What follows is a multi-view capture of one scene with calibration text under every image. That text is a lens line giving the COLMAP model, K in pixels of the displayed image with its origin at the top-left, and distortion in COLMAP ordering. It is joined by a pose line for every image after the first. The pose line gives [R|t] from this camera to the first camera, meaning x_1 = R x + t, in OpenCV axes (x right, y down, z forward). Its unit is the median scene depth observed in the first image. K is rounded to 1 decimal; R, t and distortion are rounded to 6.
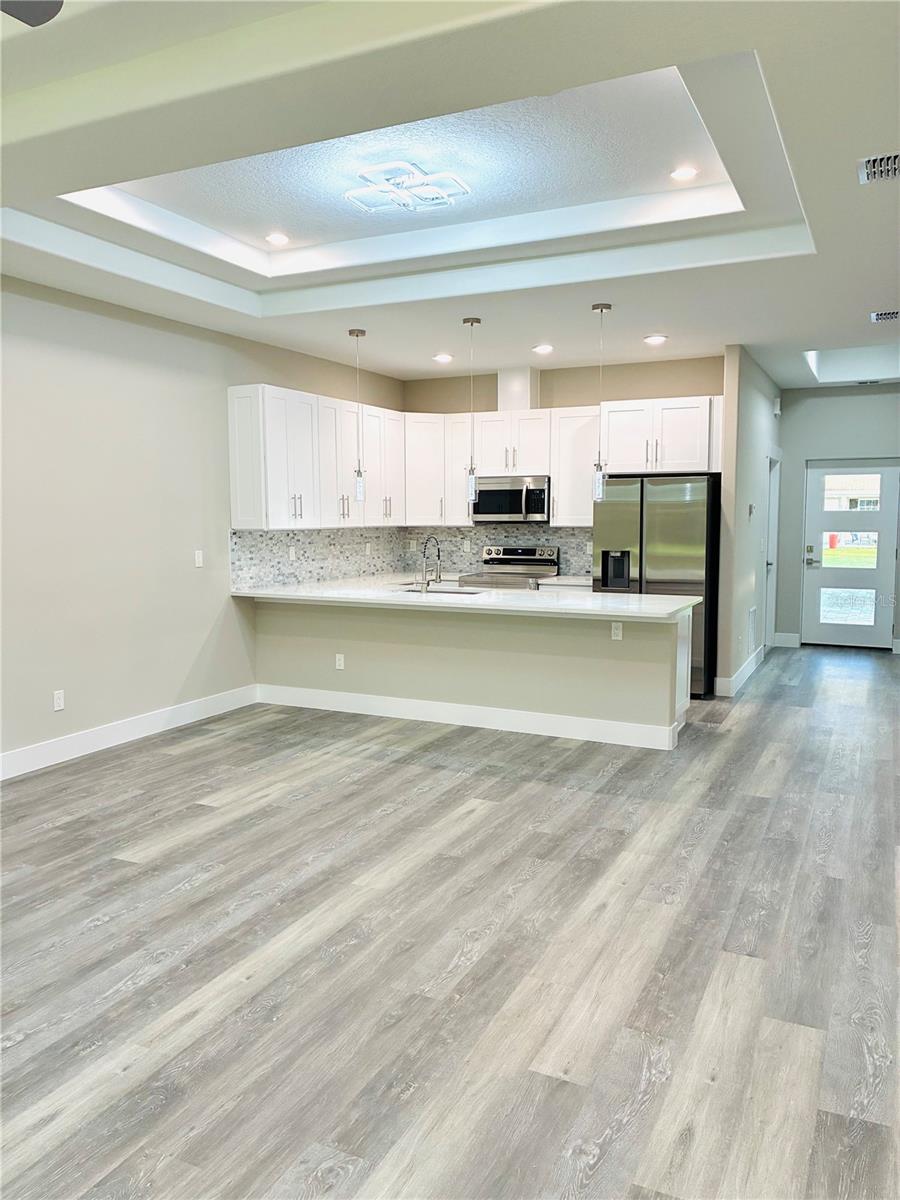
lens RADIAL K [[920.4, 0, 443.8], [0, 920.4, 600.4], [0, 0, 1]] dist [0.051157, -0.056816]
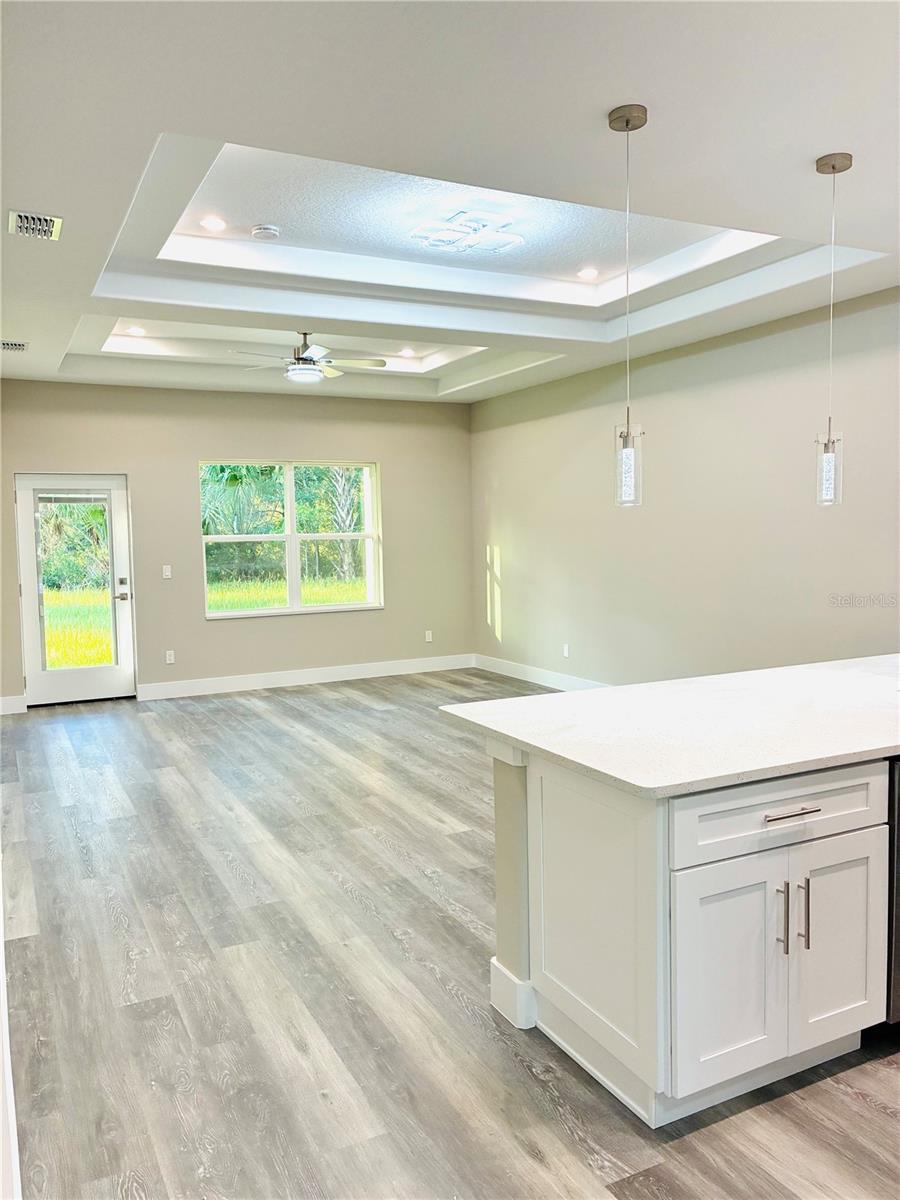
lens RADIAL K [[920.4, 0, 447.4], [0, 920.4, 583.1], [0, 0, 1]] dist [0.051157, -0.056816]
pose [[-0.616012, 0.063939, -0.785137, 0.889492], [-0.052433, 0.991162, 0.121856, -0.173394], [0.785990, 0.116231, -0.607215, 1.745396]]
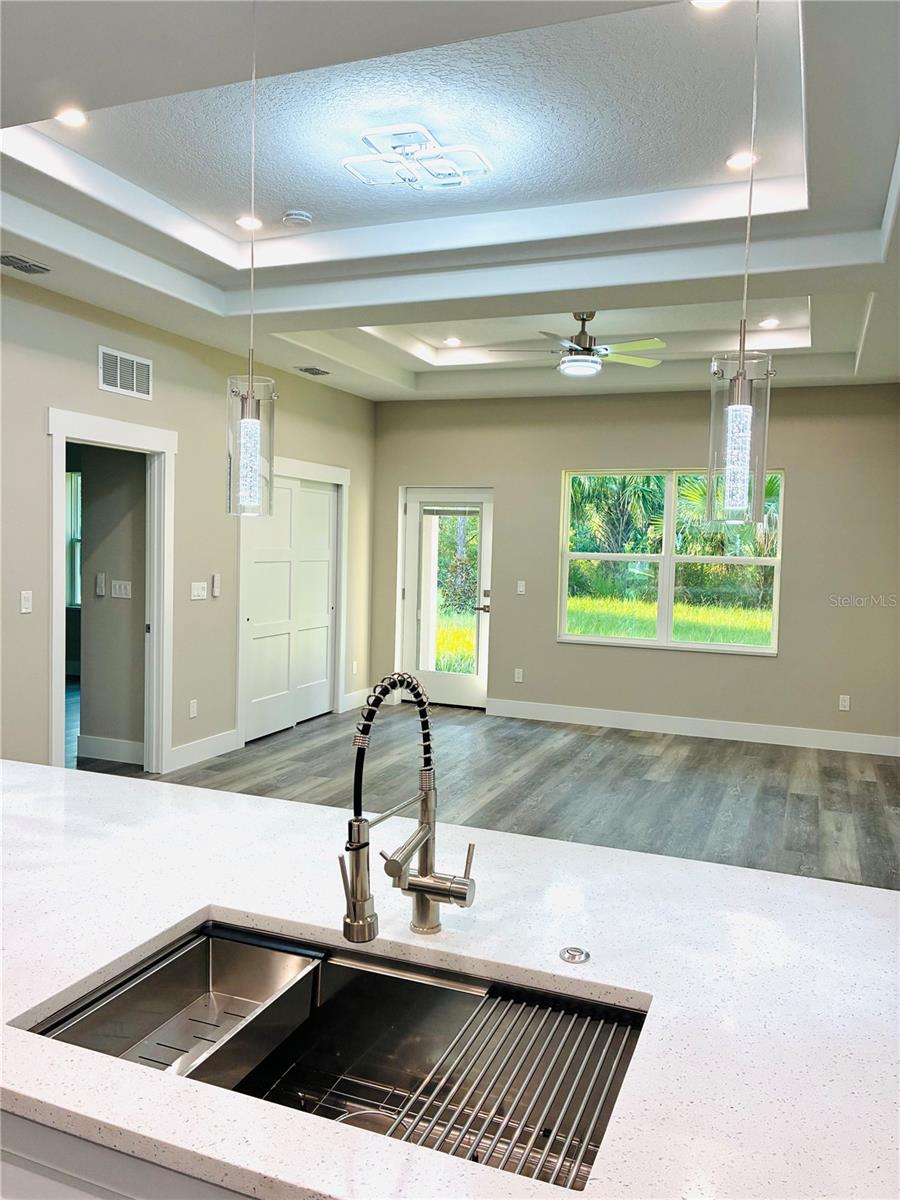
lens RADIAL K [[920.4, 0, 442.1], [0, 920.4, 593.9], [0, 0, 1]] dist [0.051157, -0.056816]
pose [[-0.998642, -0.020706, -0.047816, -0.044624], [-0.027496, 0.988896, 0.146044, -0.186095], [0.044261, 0.147160, -0.988122, 1.953172]]
